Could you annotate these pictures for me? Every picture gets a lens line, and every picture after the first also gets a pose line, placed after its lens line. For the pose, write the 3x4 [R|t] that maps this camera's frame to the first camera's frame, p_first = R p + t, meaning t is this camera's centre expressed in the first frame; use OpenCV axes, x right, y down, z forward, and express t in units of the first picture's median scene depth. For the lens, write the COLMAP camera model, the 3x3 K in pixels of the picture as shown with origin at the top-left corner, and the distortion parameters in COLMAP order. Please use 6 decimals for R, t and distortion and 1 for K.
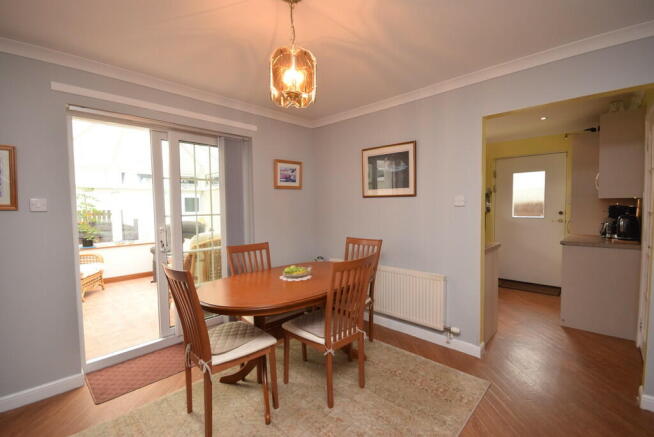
lens RADIAL K [[288.7, 0, 323.4], [0, 288.7, 217.9], [0, 0, 1]] dist [-0.001805, -0.000393]
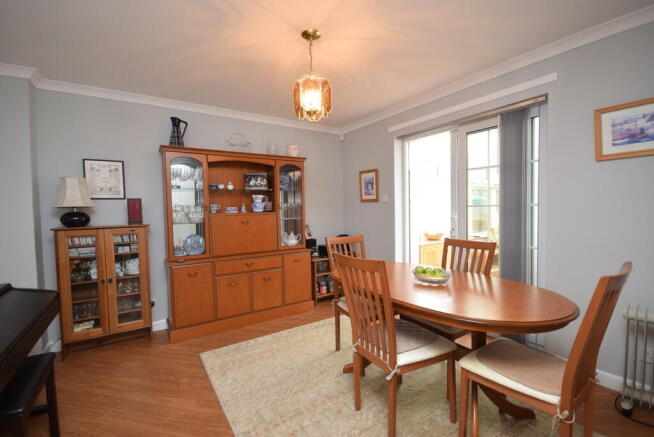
lens RADIAL K [[288.7, 0, 323.4], [0, 288.7, 217.9], [0, 0, 1]] dist [-0.001805, -0.000393]
pose [[-0.215020, 0.050017, -0.975328, 0.612147], [-0.019498, 0.998269, 0.055492, -0.011197], [0.976415, 0.030949, -0.213672, 0.702416]]
